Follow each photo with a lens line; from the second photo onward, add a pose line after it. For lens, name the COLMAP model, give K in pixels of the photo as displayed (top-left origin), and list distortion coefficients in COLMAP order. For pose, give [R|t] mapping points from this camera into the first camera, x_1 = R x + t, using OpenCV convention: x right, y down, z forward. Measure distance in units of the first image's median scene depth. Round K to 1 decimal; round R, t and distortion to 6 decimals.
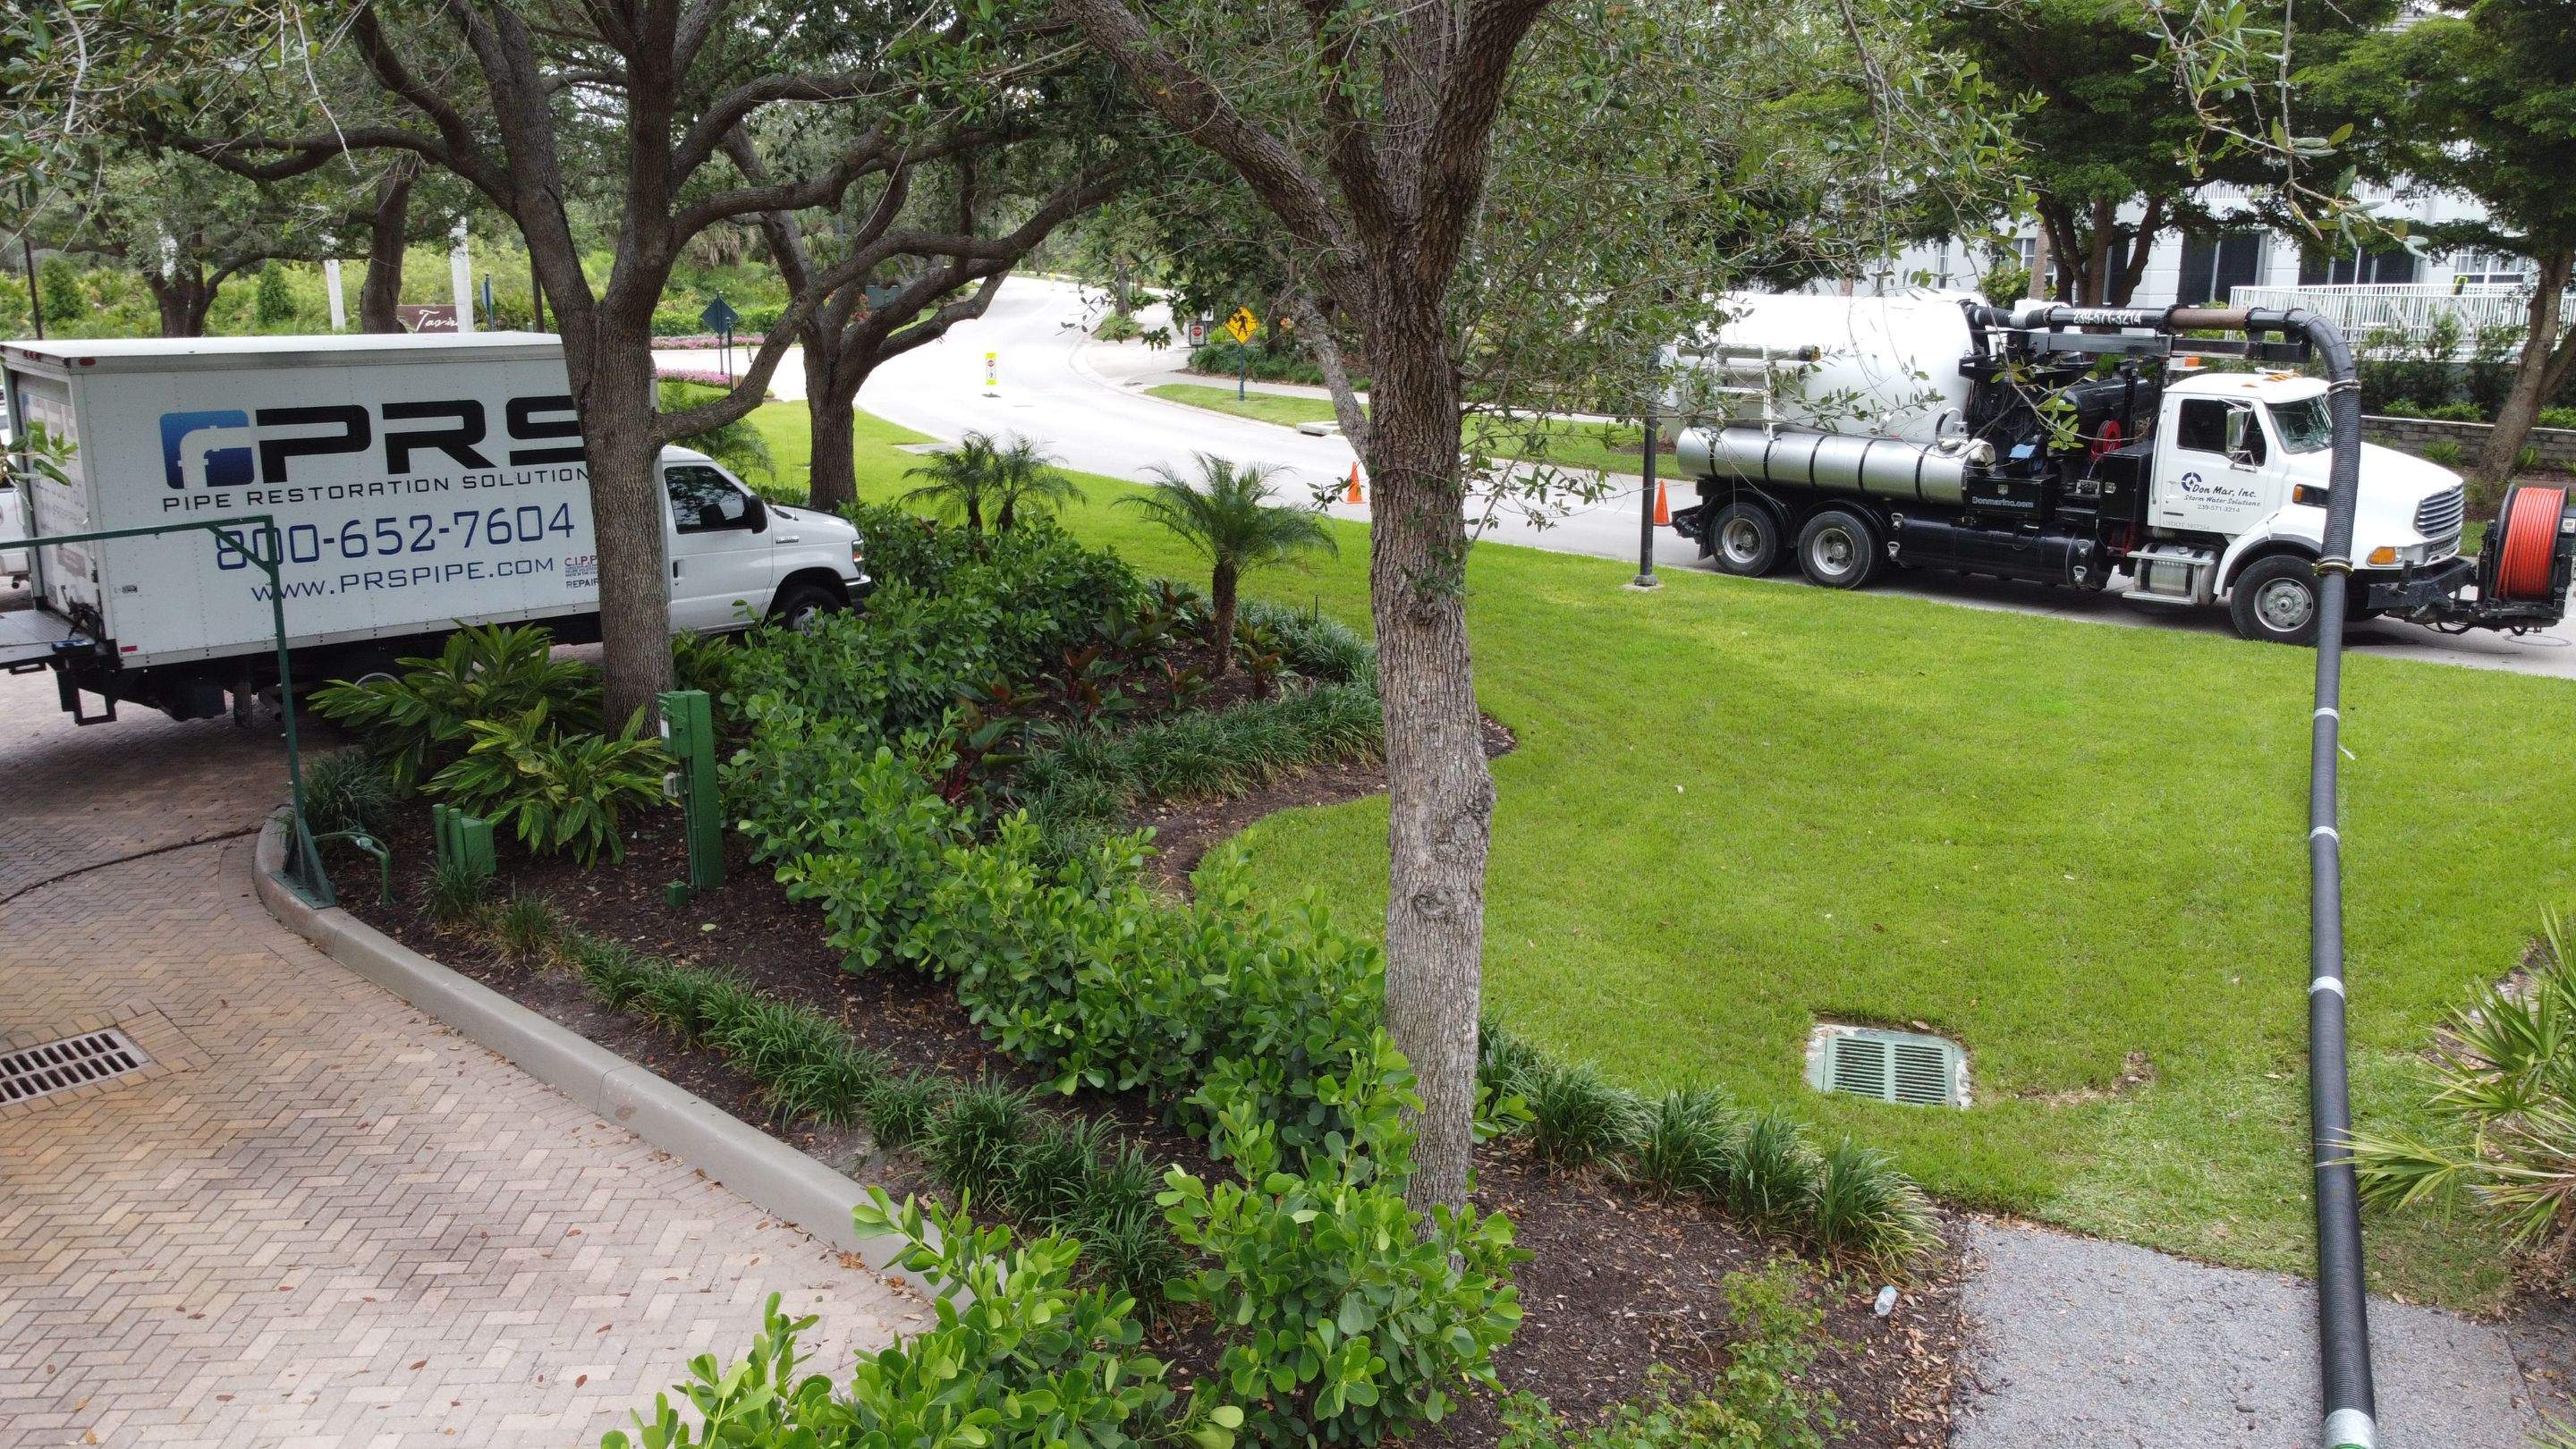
lens RADIAL K [[1958.9, 0, 1278.9], [0, 1958.9, 708.1], [0, 0, 1]] dist [-0.010055, 0.006957]
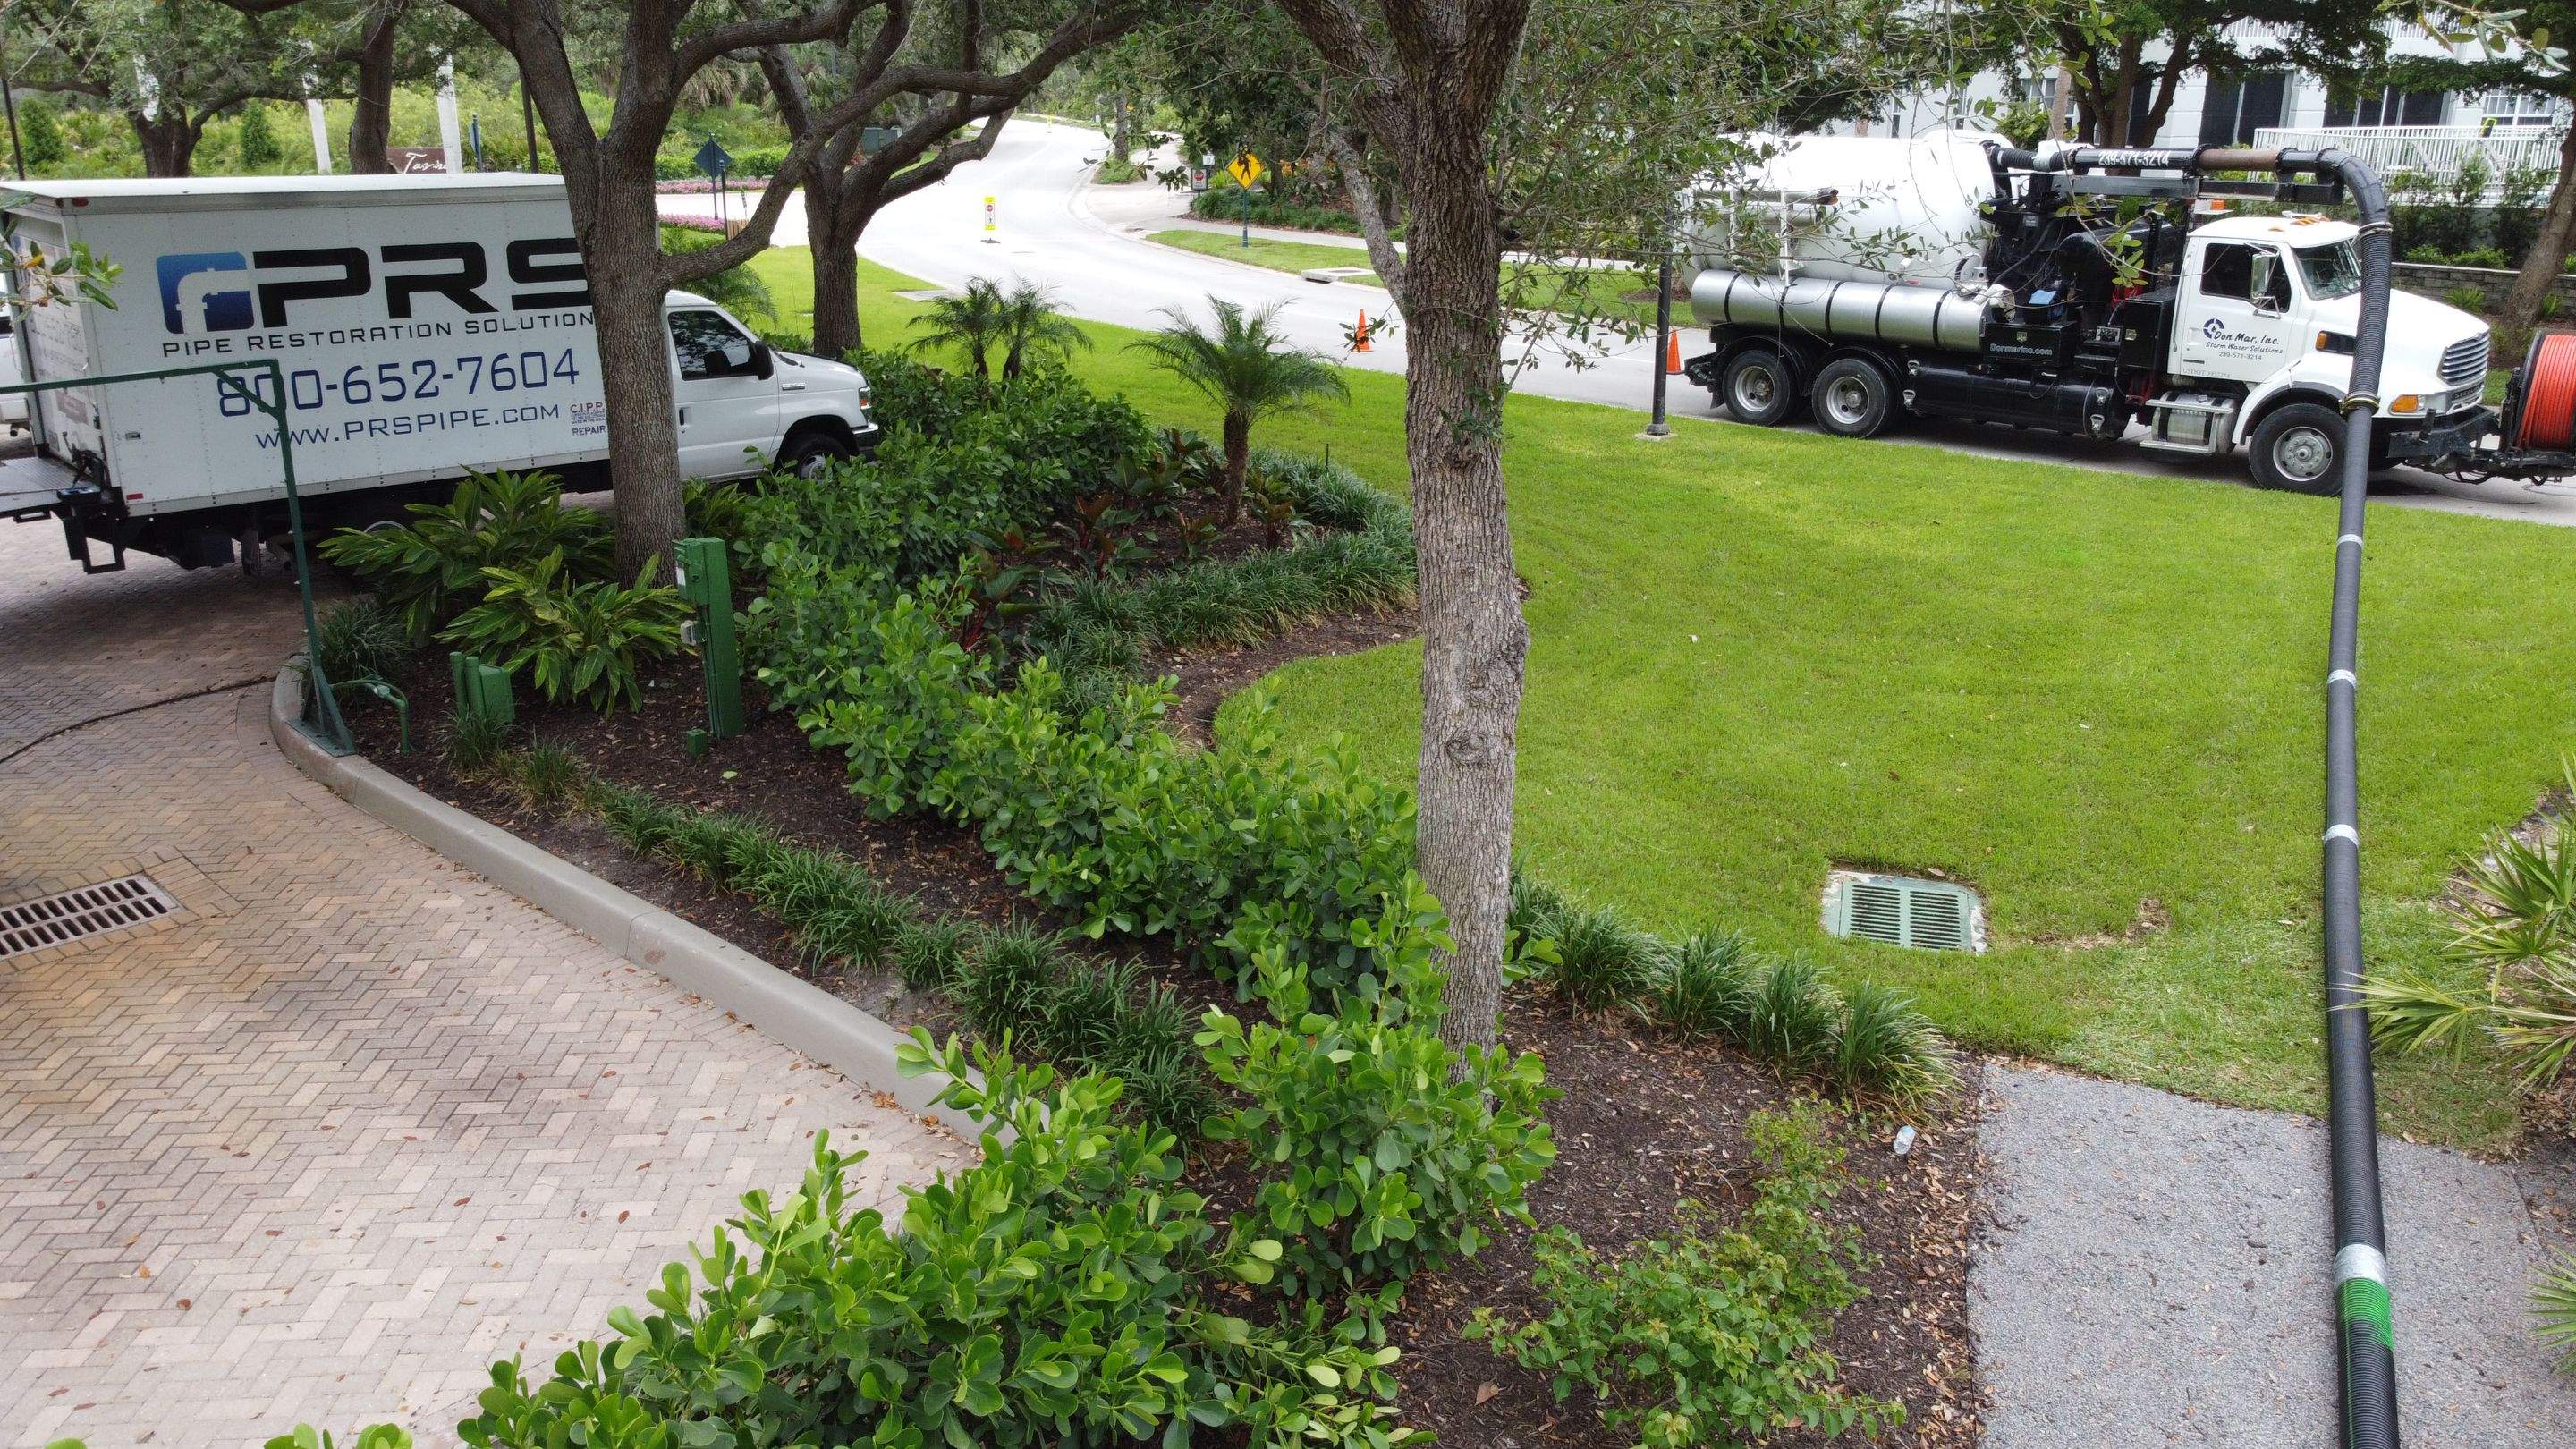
lens RADIAL K [[1957.9, 0, 1279.5], [0, 1957.9, 704.3], [0, 0, 1]] dist [-0.002901, -0.003201]
pose [[1.000000, 0.000289, 0.000524, -0.007086], [-0.000327, 0.997308, 0.073325, 0.001697], [-0.000501, -0.073325, 0.997308, 0.002220]]
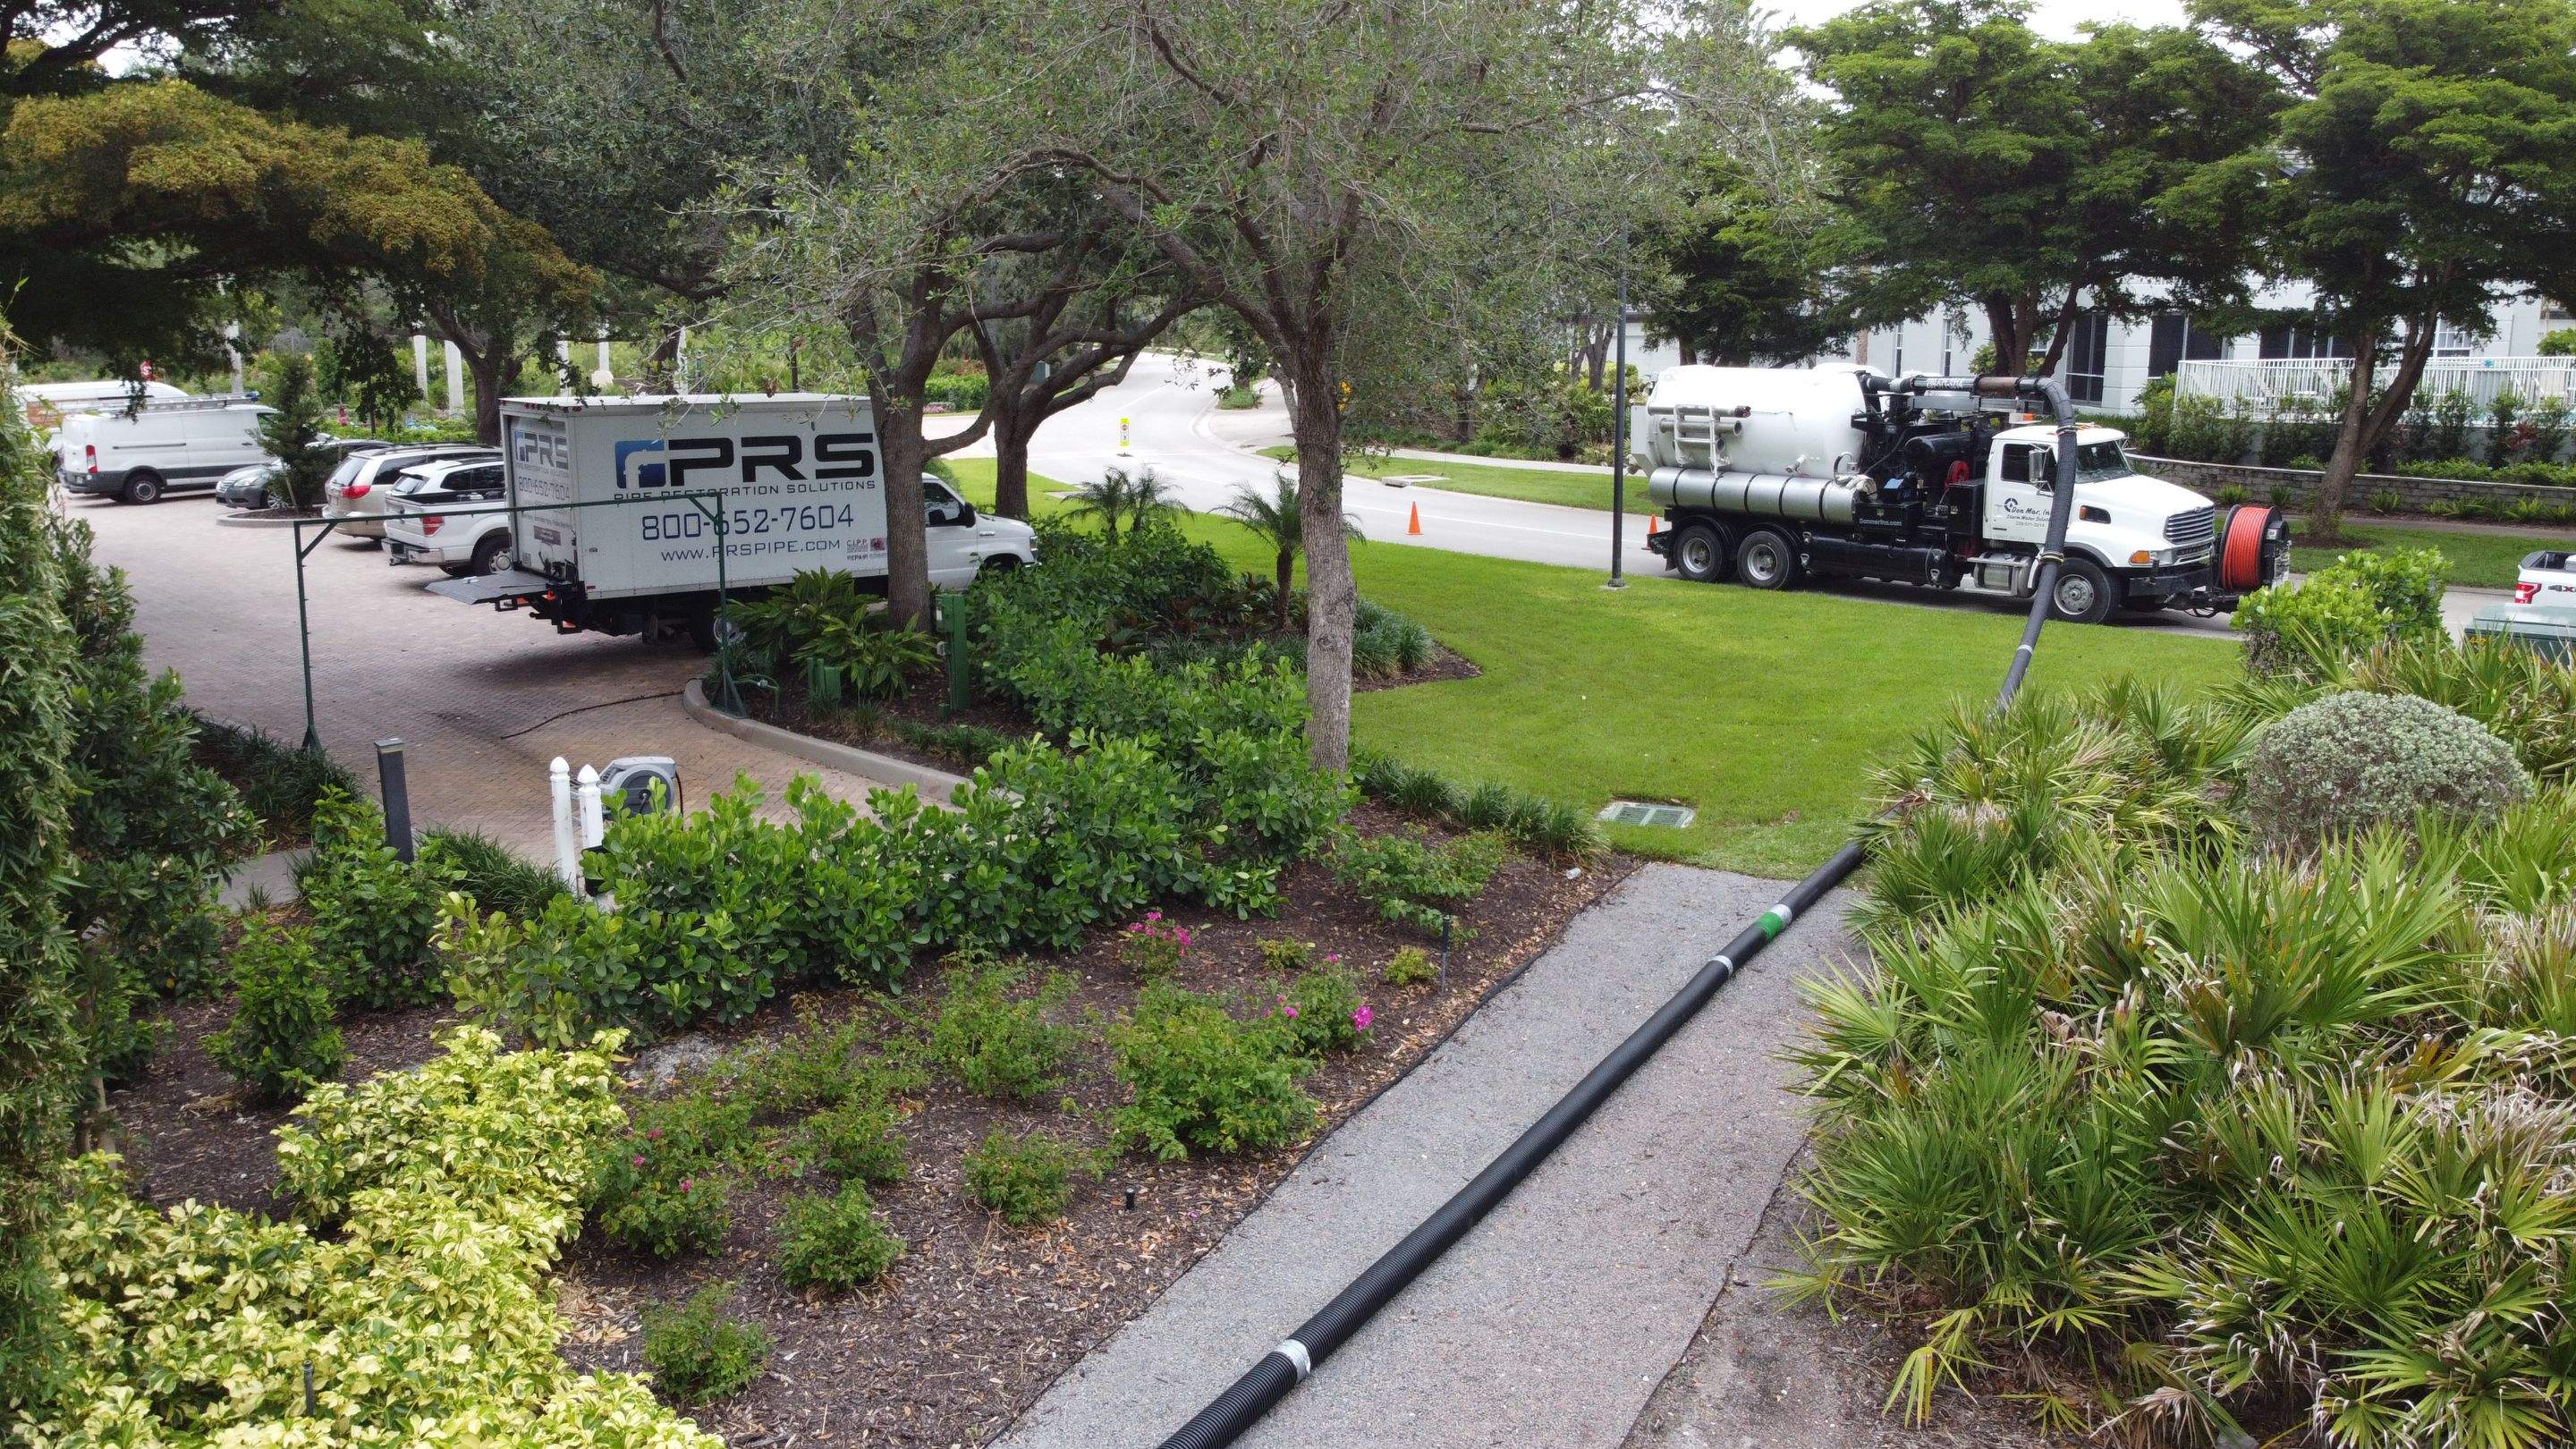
lens RADIAL K [[1957.9, 0, 1279.5], [0, 1957.9, 704.3], [0, 0, 1]] dist [-0.002901, -0.003201]
pose [[0.997873, 0.009618, -0.064482, 0.070387], [-0.012118, 0.999186, -0.038486, 0.106434], [0.064059, 0.039186, 0.997176, -0.495924]]
